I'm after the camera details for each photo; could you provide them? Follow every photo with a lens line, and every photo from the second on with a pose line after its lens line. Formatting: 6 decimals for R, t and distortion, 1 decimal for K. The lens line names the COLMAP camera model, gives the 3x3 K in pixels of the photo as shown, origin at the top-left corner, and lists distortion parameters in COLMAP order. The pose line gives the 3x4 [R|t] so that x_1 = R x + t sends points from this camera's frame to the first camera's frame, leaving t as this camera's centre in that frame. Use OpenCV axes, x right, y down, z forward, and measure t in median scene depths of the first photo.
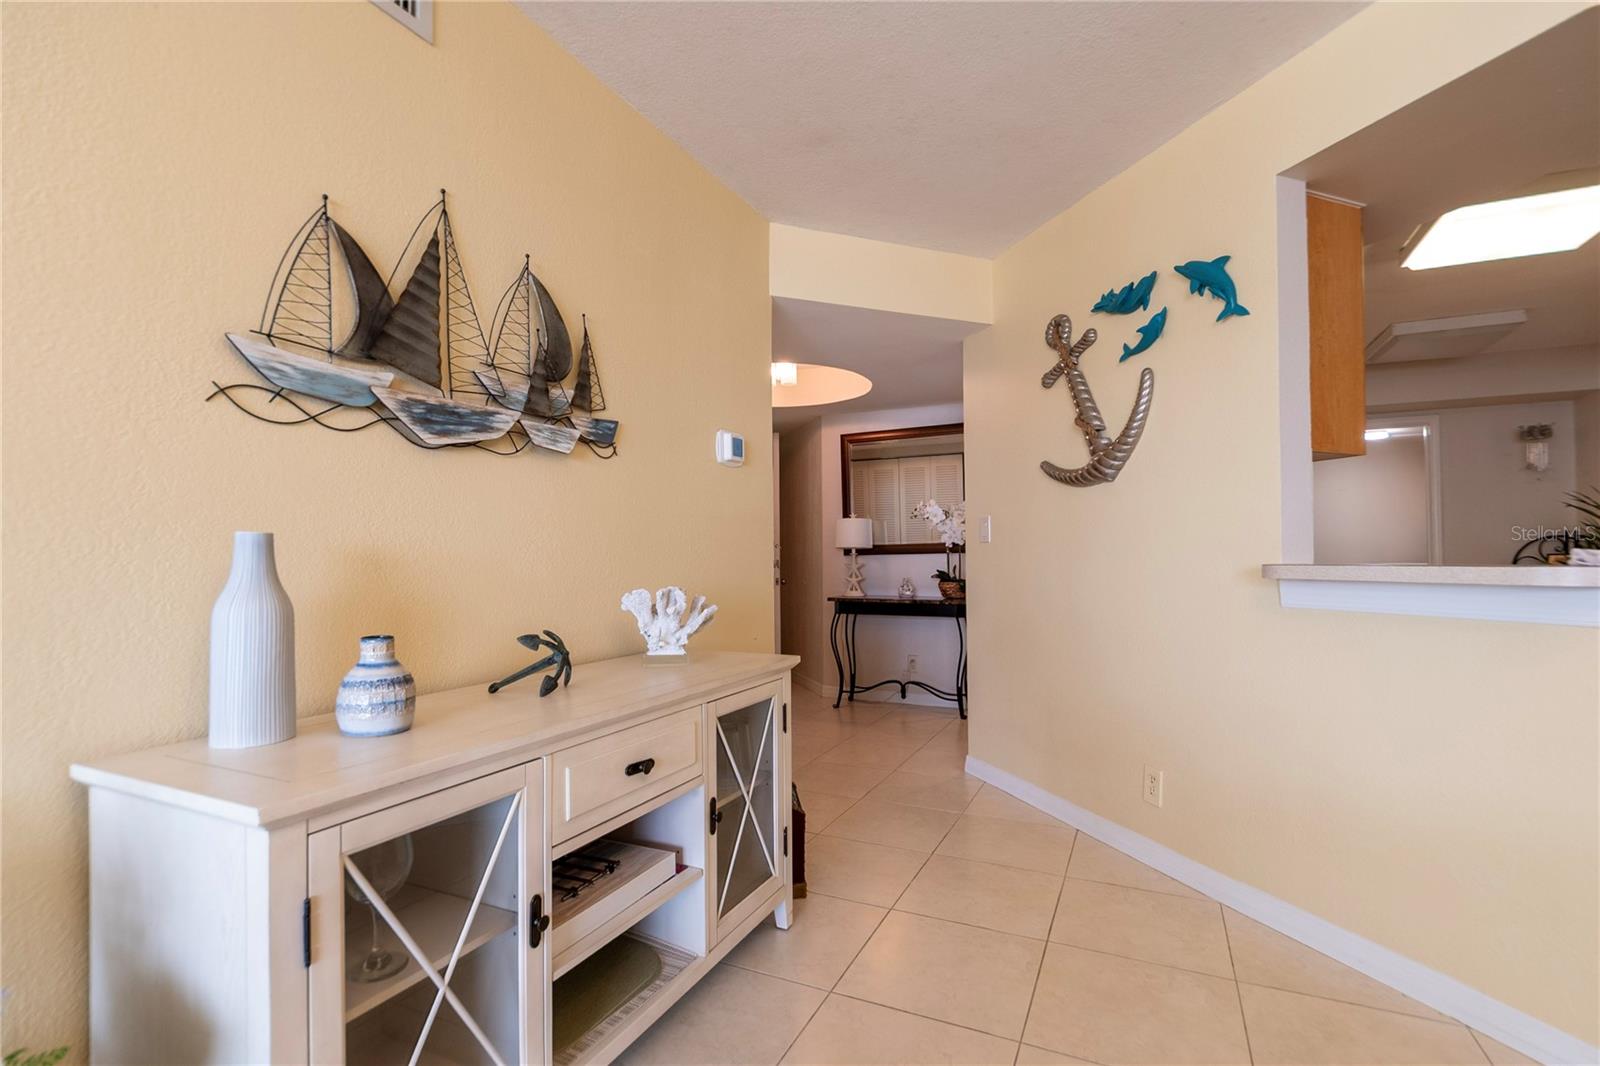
lens RADIAL K [[718.5, 0, 827.3], [0, 718.5, 546.1], [0, 0, 1]] dist [0.000990, -0.000452]
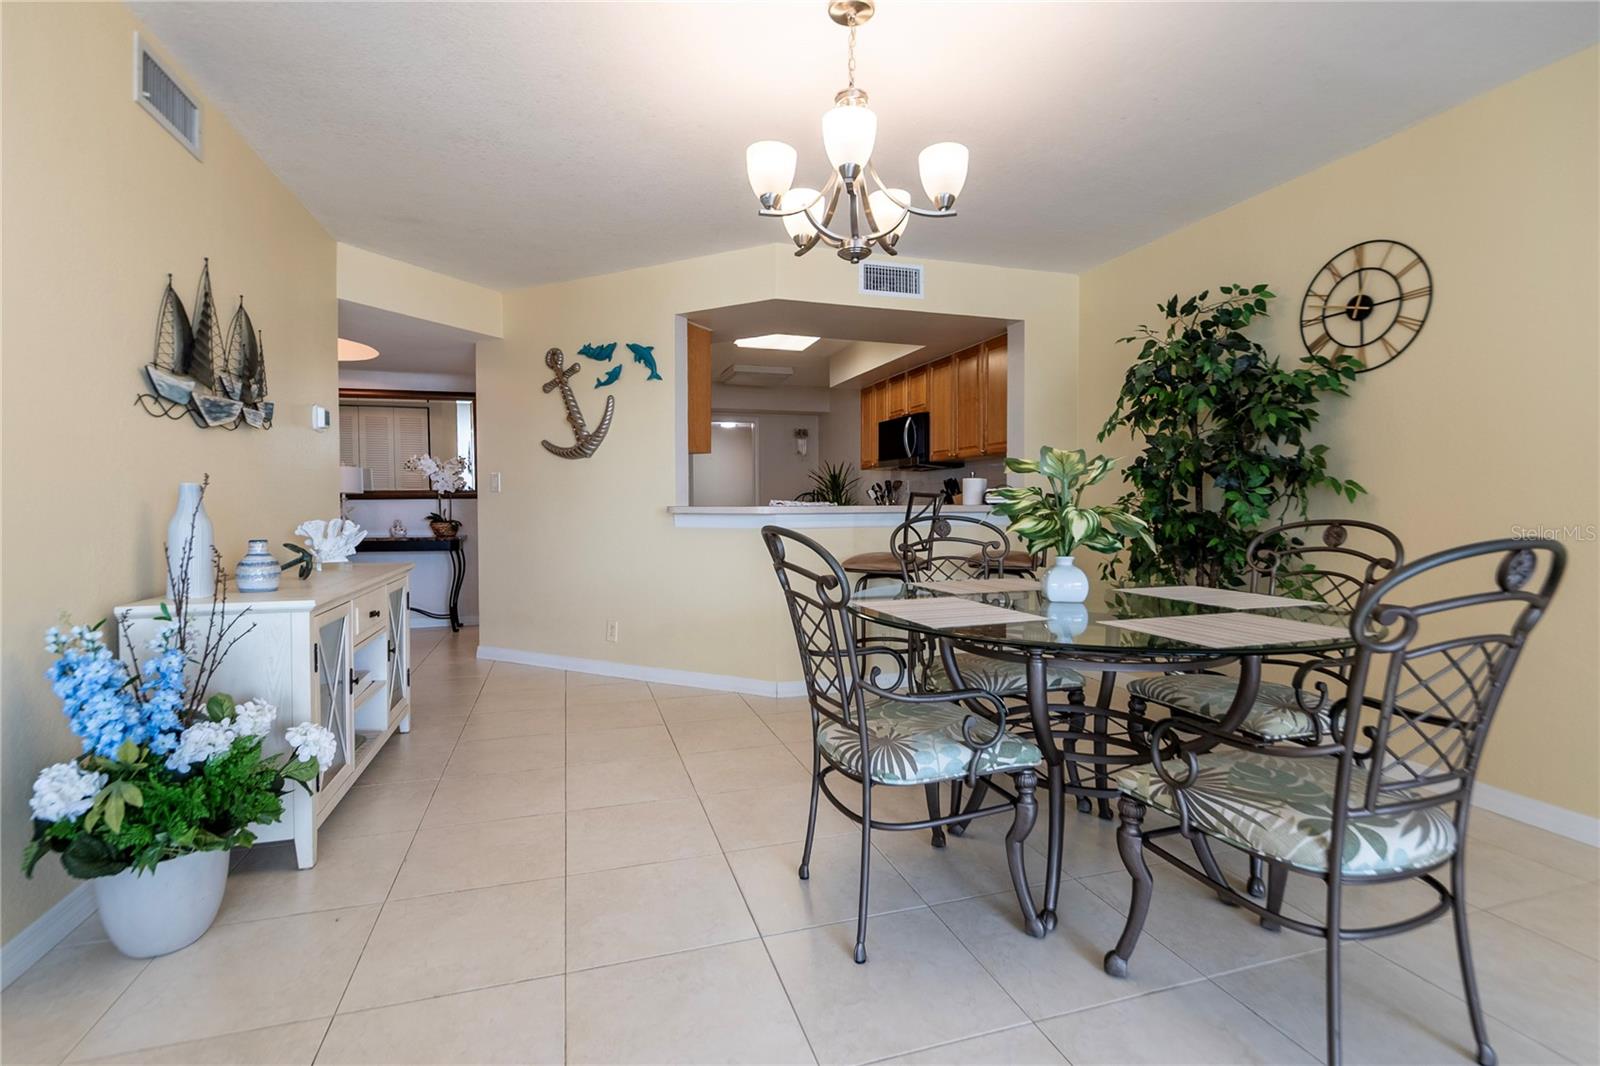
lens RADIAL K [[739.7, 0, 800.9], [0, 739.7, 509.0], [0, 0, 1]] dist [0.018568, -0.017904]
pose [[0.744558, 0.001099, 0.667557, -0.344950], [-0.015375, 0.999762, 0.015502, -0.002987], [-0.667381, -0.021806, 0.744397, -0.550563]]
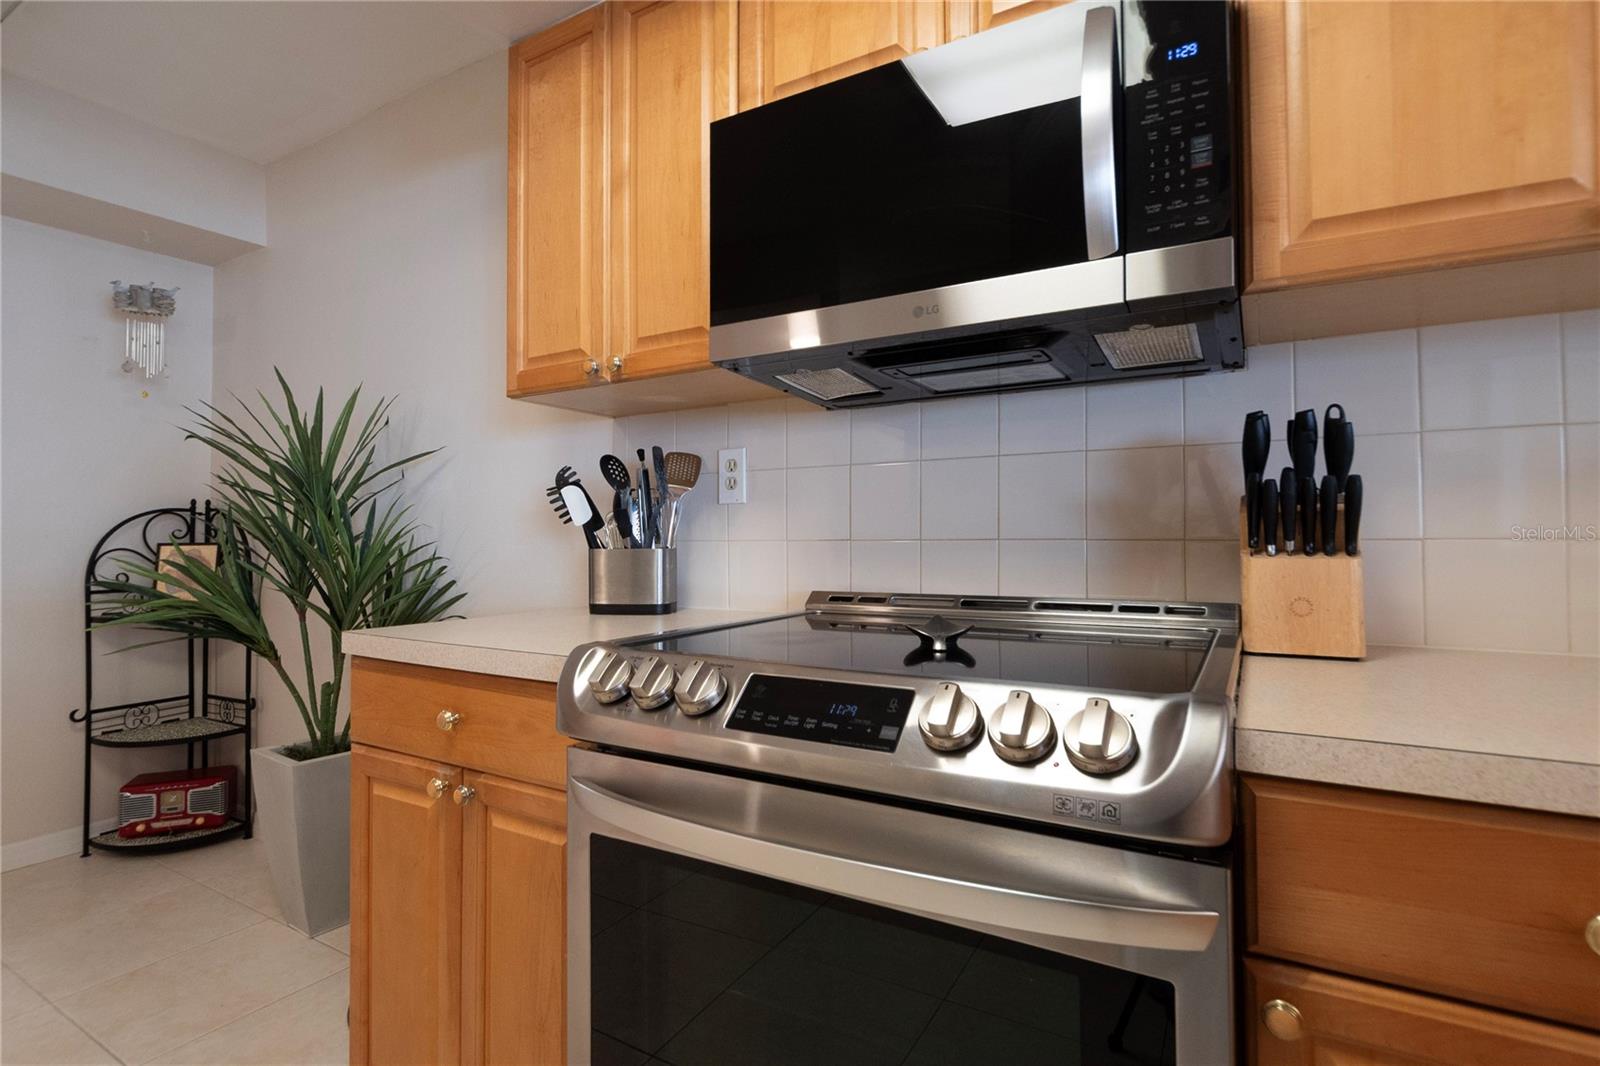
lens RADIAL K [[763.8, 0, 824.8], [0, 763.8, 529.7], [0, 0, 1]] dist [0.002011, -0.001748]
pose [[0.095801, 0.022350, 0.995150, 0.839437], [-0.014780, 0.999670, -0.021029, 0.008367], [-0.995291, -0.012694, 0.096100, 0.789030]]
